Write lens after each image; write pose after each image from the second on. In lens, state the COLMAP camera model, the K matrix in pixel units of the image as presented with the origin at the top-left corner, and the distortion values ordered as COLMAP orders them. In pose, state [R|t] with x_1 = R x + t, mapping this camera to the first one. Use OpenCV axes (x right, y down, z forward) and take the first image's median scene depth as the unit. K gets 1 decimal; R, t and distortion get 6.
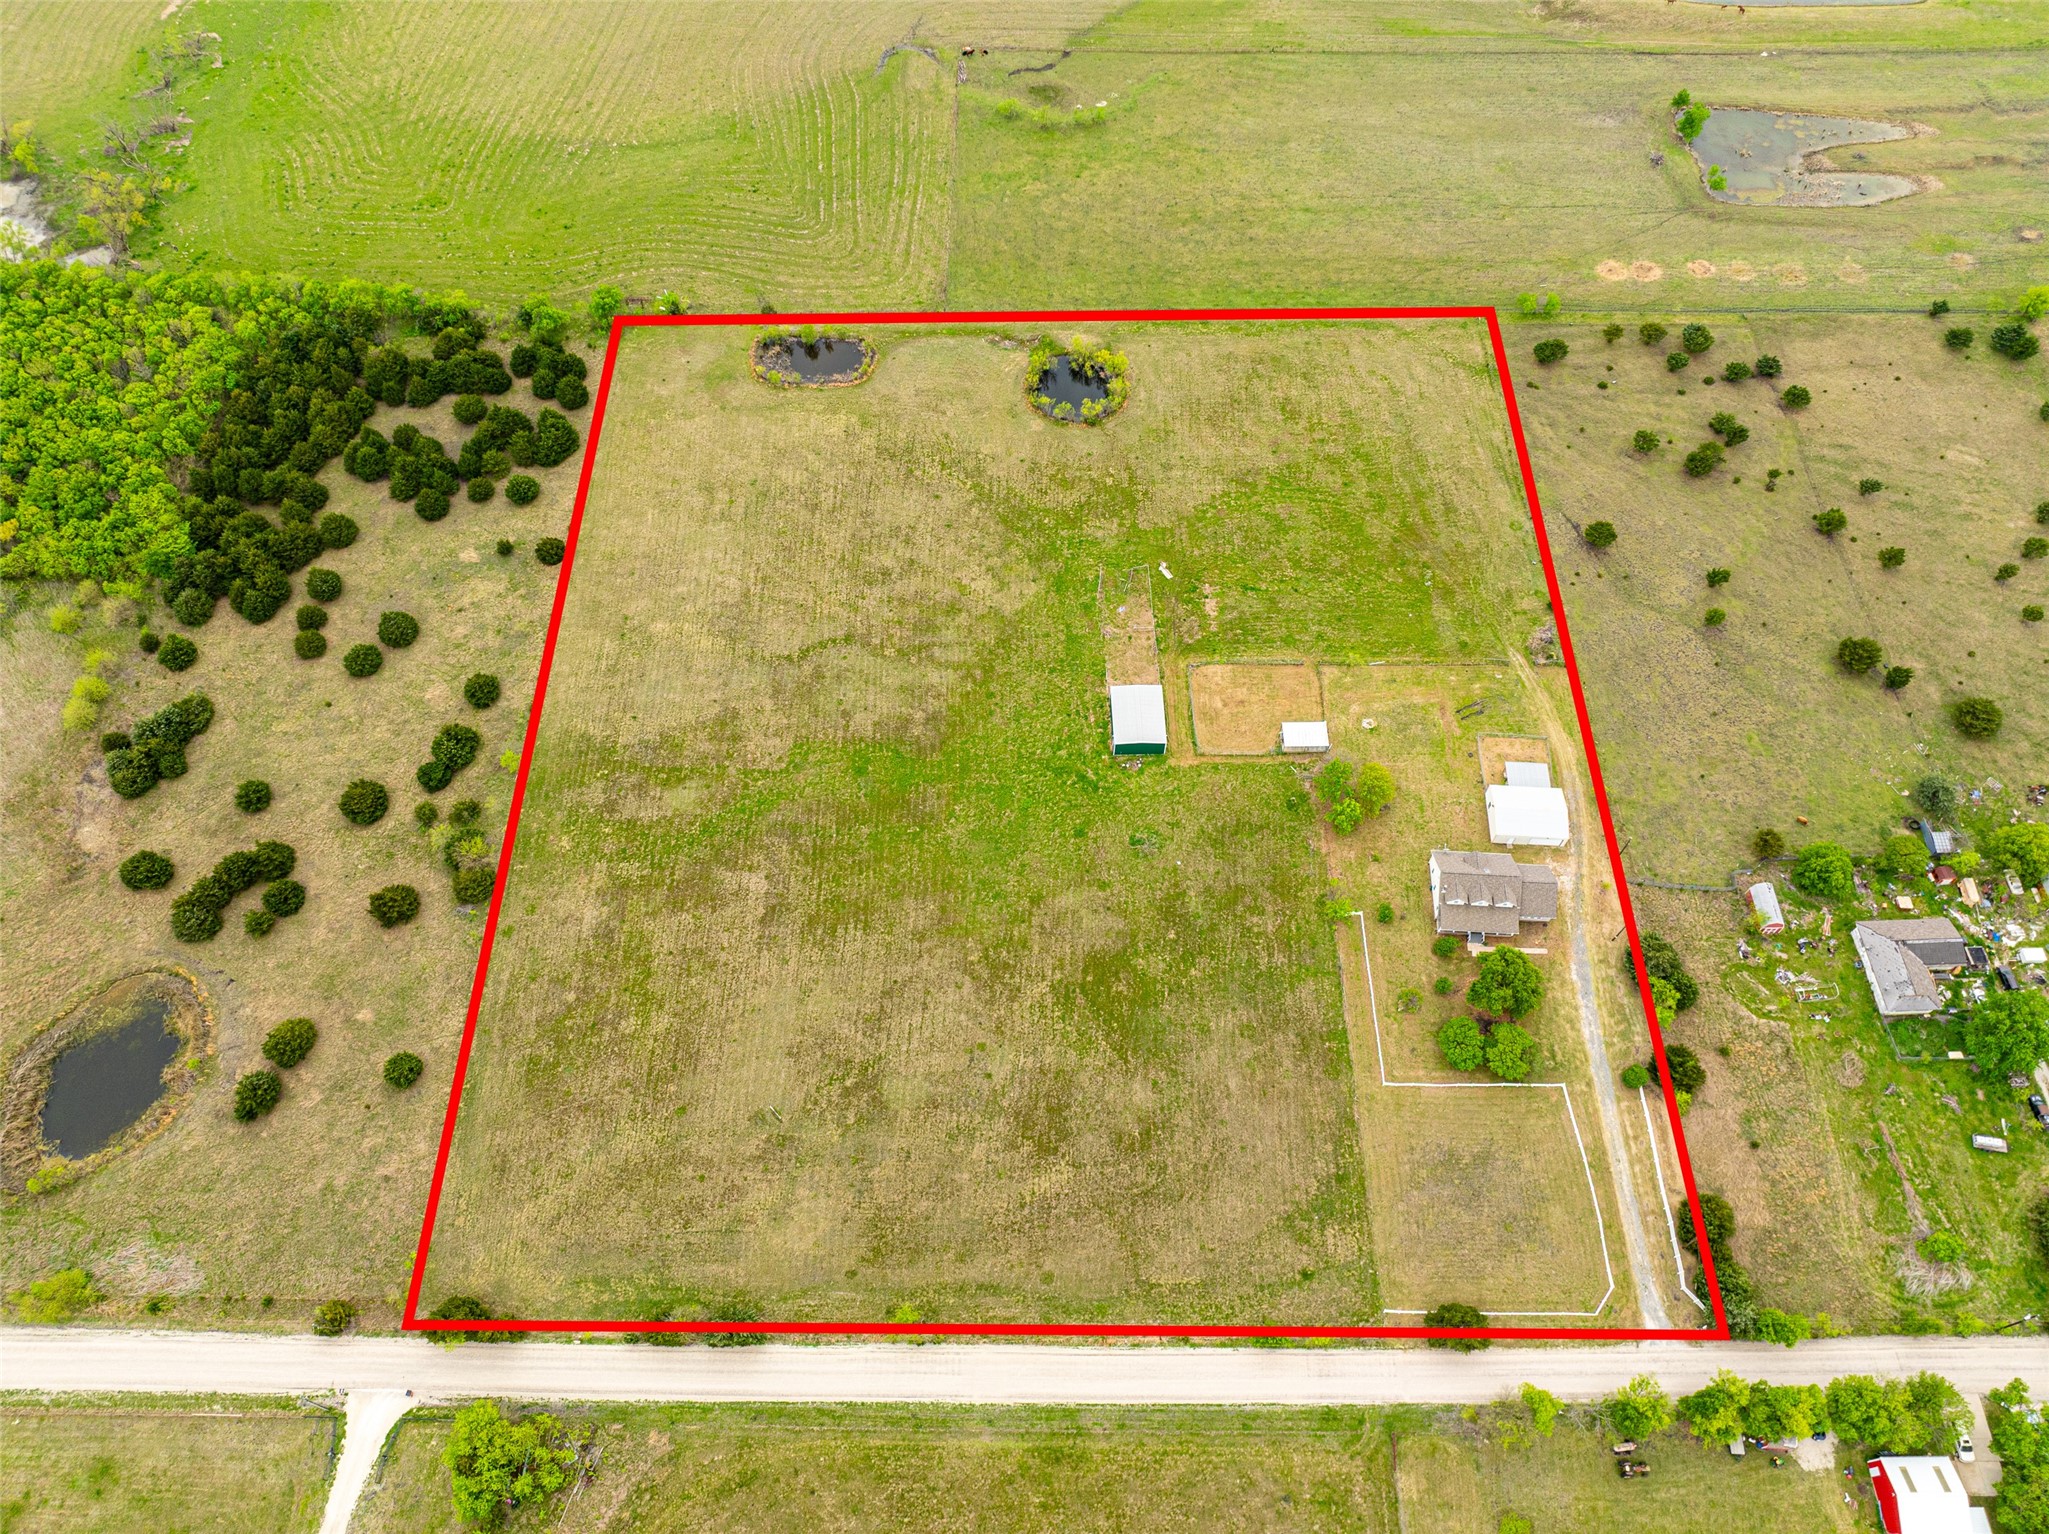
lens RADIAL K [[1437.2, 0, 1004.4], [0, 1437.2, 756.9], [0, 0, 1]] dist [-0.048715, 0.013669]
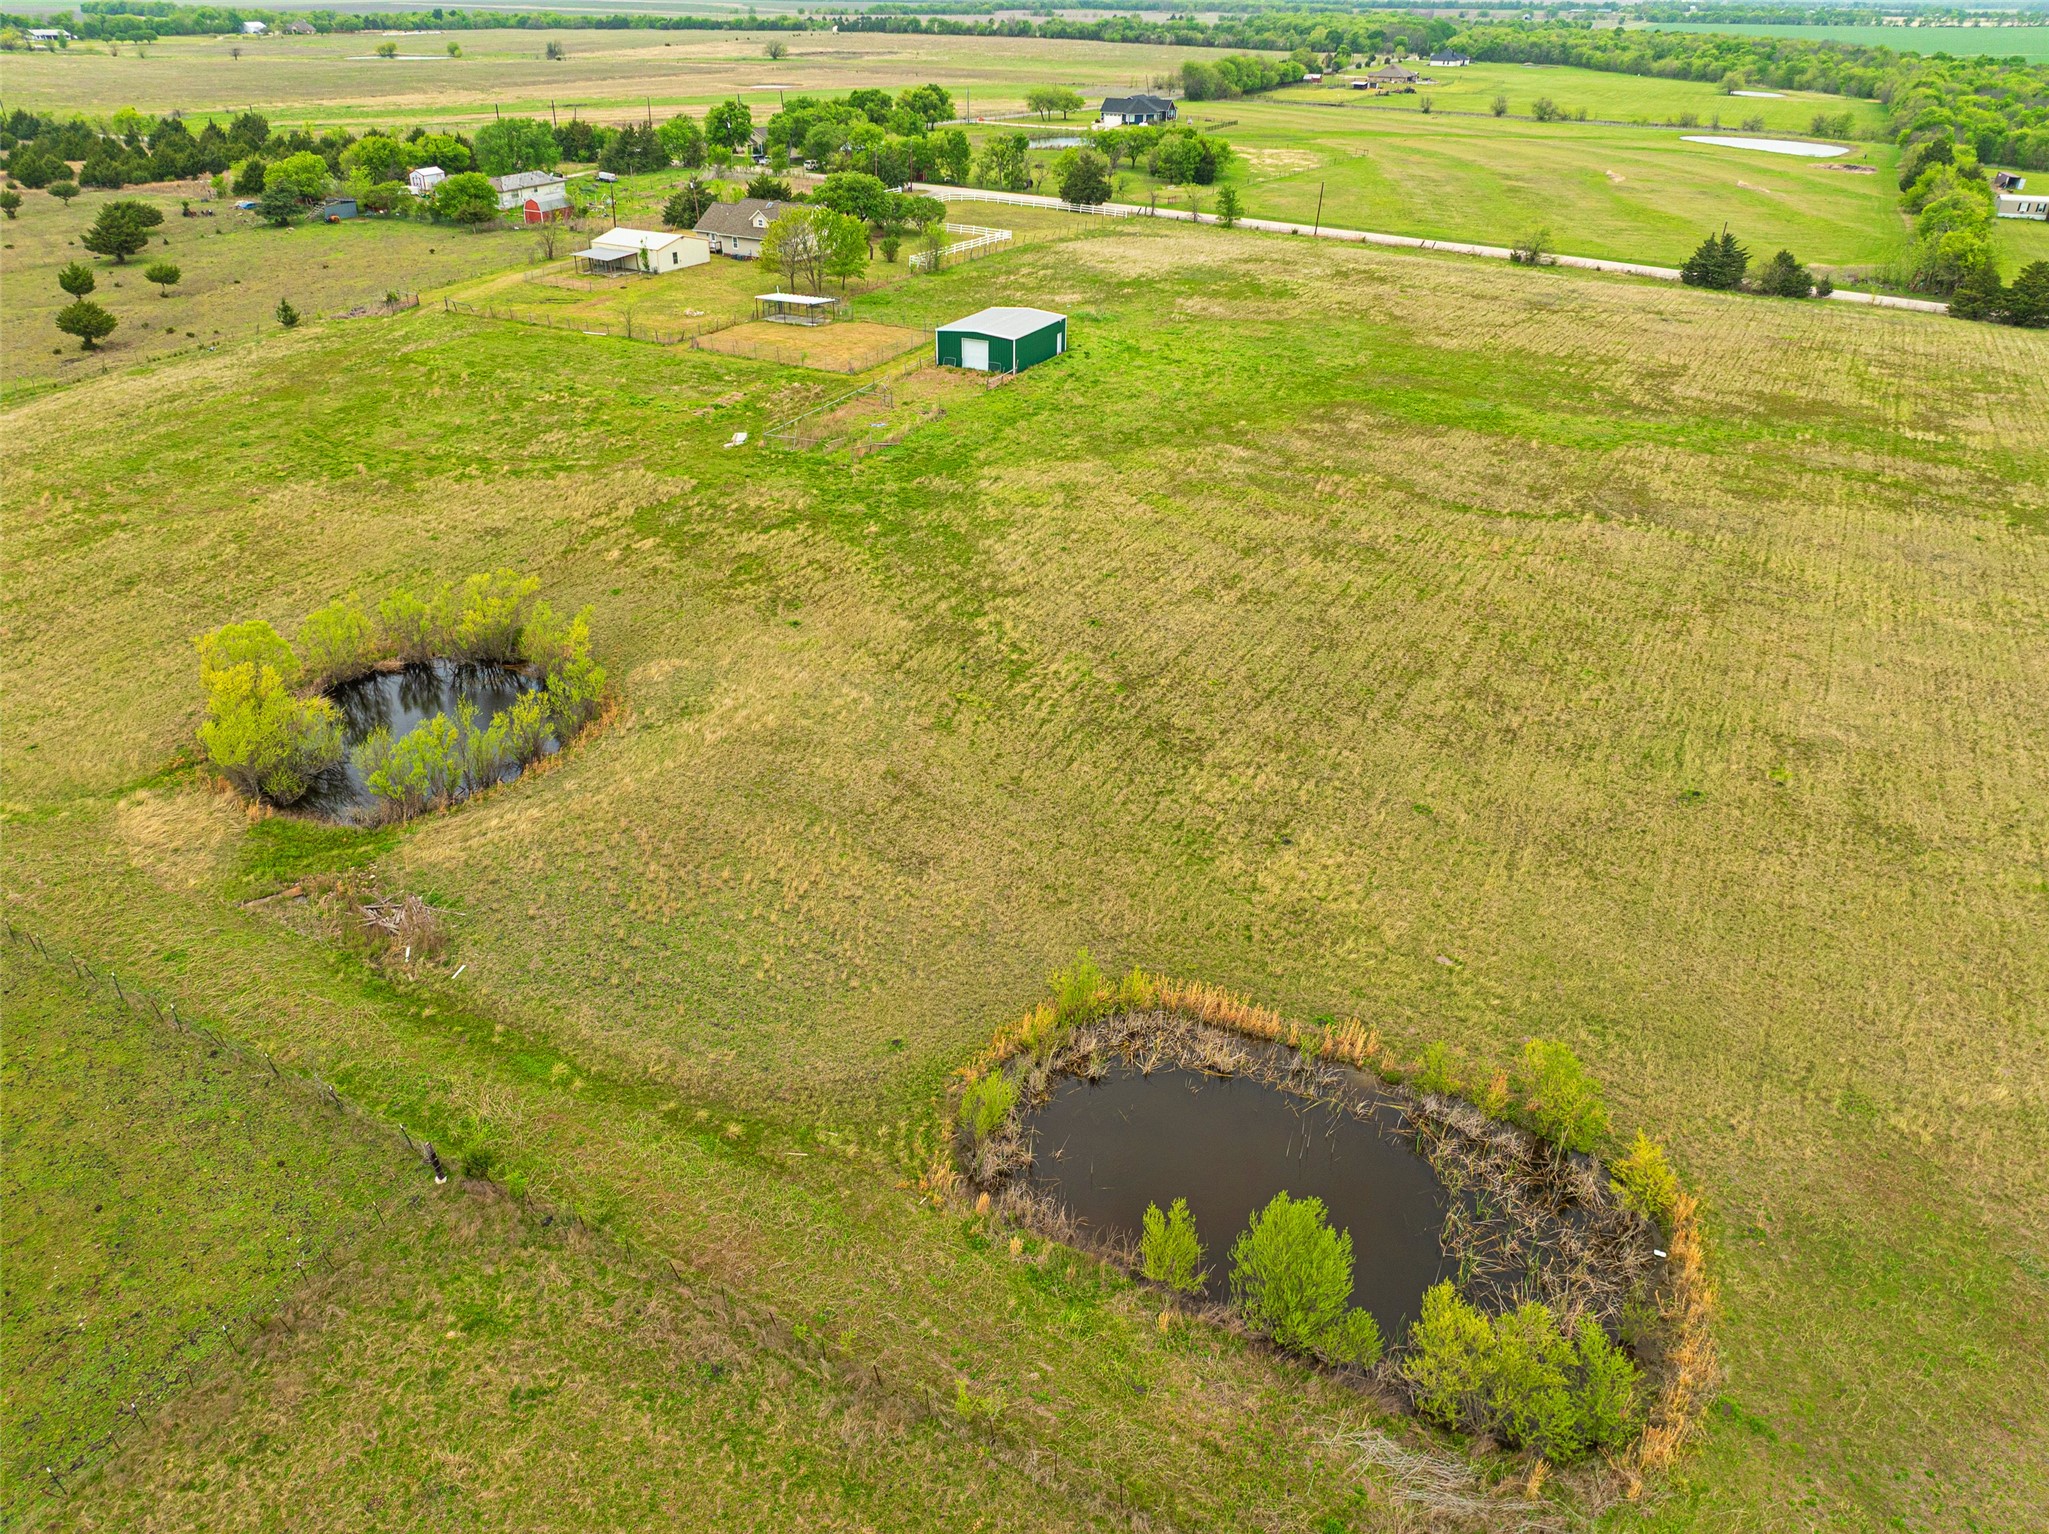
lens RADIAL K [[1437.2, 0, 1013.2], [0, 1437.2, 771.6], [0, 0, 1]] dist [-0.048715, 0.013669]
pose [[-0.881327, -0.234190, 0.410386, -0.196641], [0.399715, 0.093637, 0.911844, -0.550085], [-0.251972, 0.967671, 0.011084, 1.174620]]
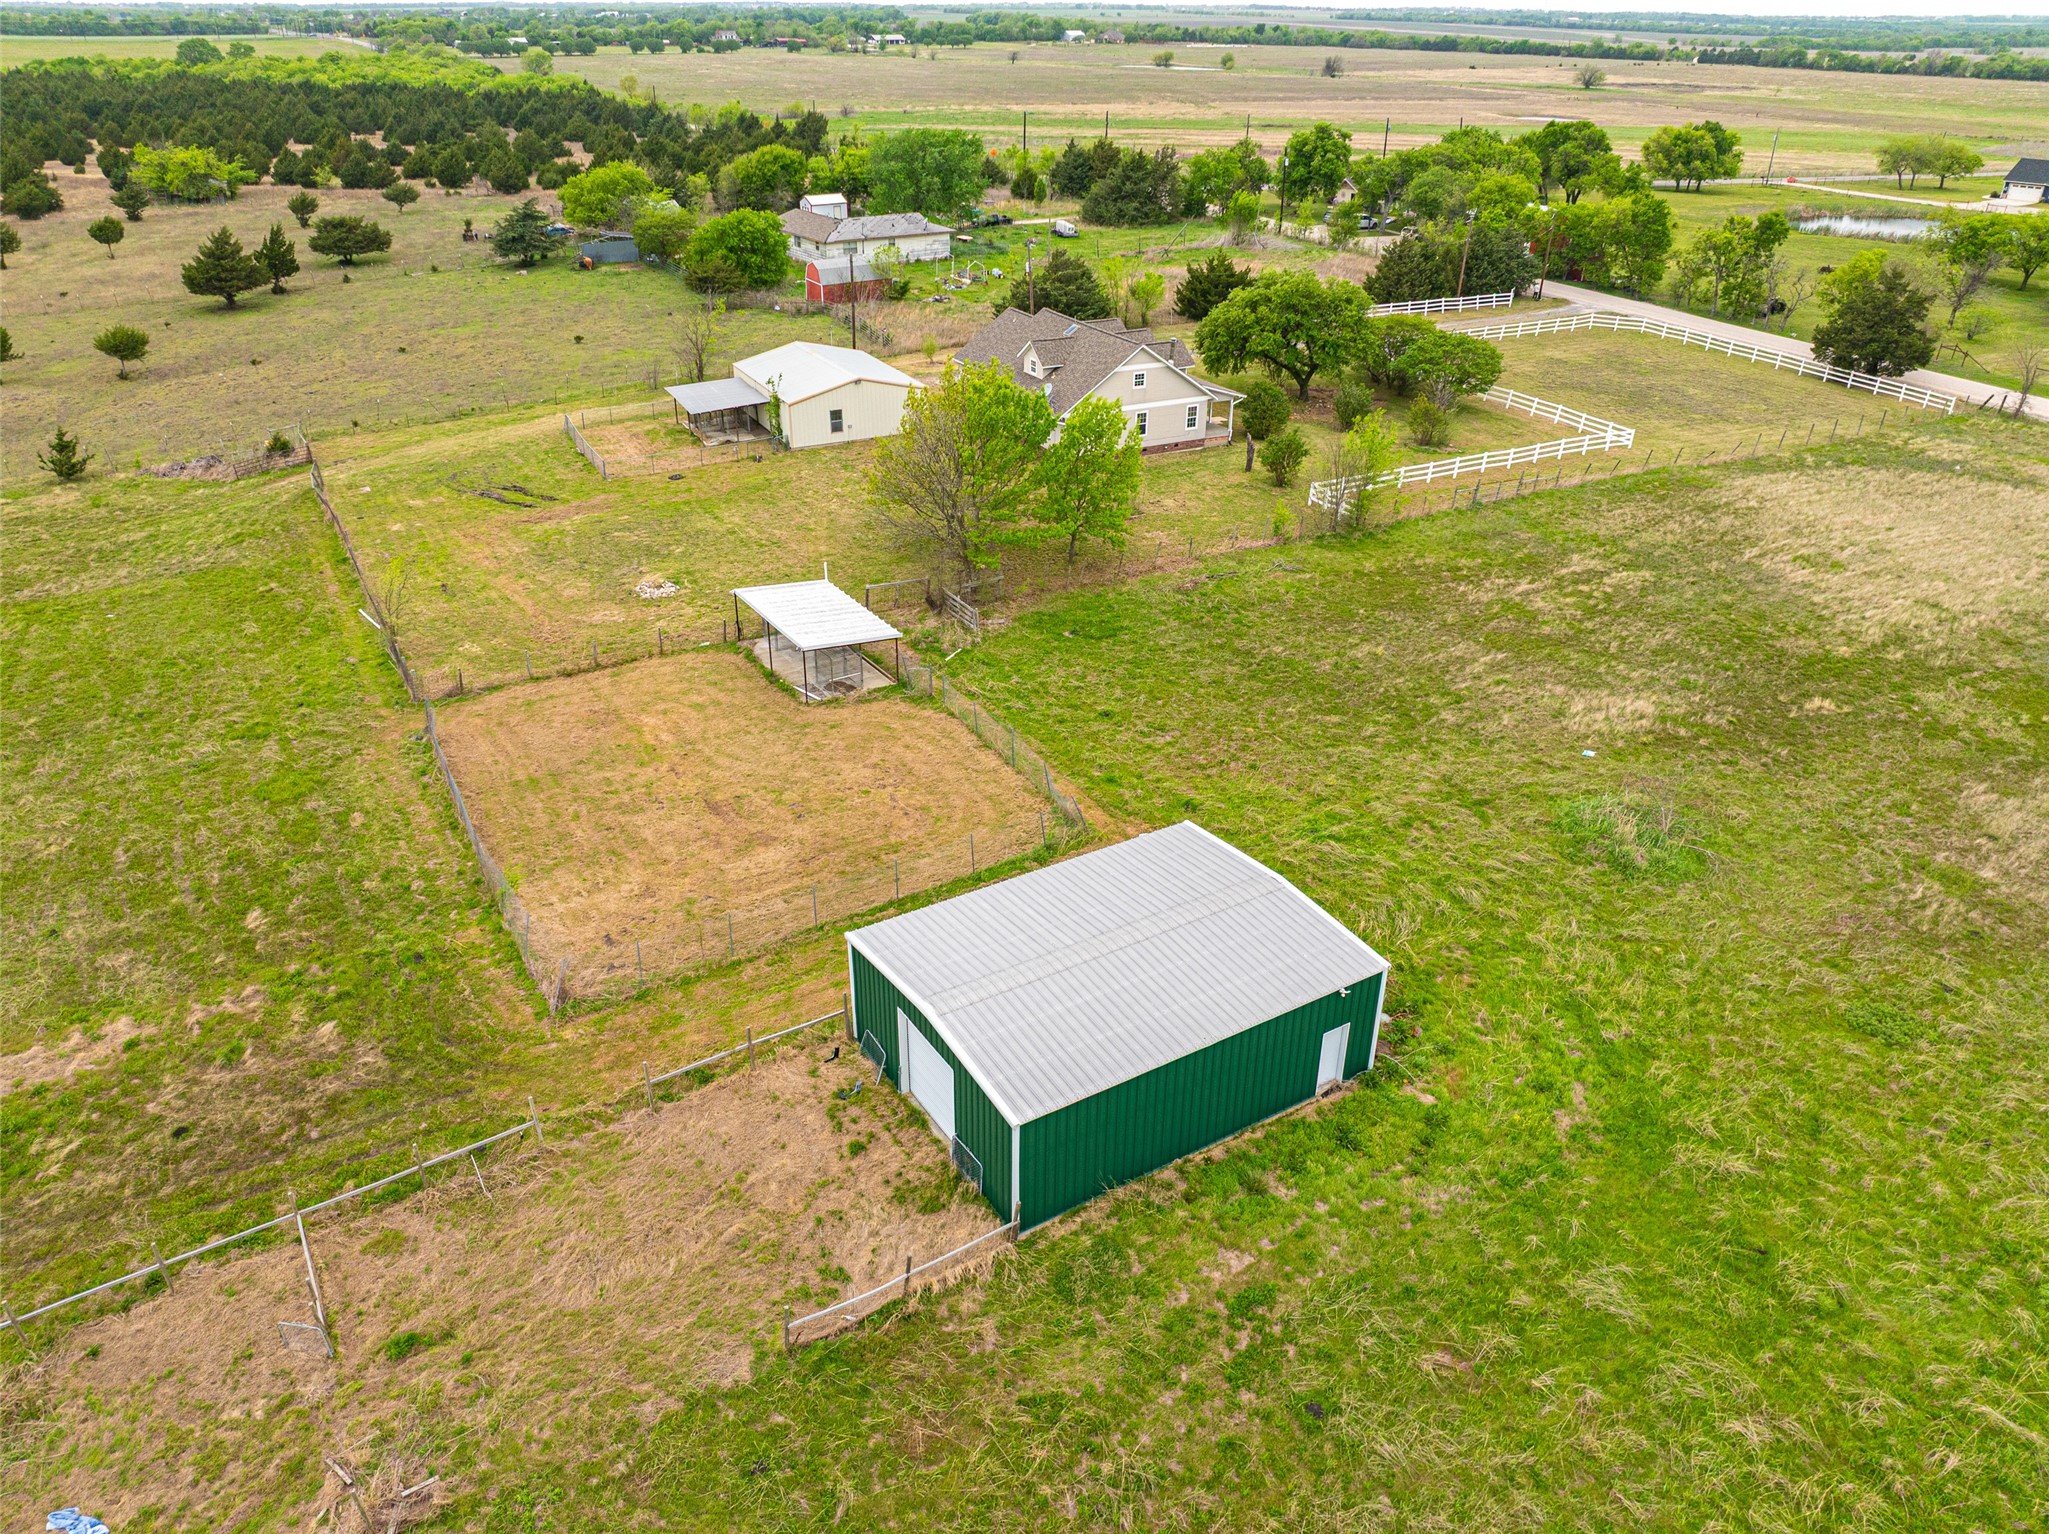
lens RADIAL K [[1437.2, 0, 1005.2], [0, 1437.2, 748.6], [0, 0, 1]] dist [-0.048715, 0.013669]
pose [[-0.502639, -0.402101, 0.765290, -0.012903], [0.734002, 0.269183, 0.623524, -0.143456], [-0.456723, 0.875131, 0.159841, 0.962667]]
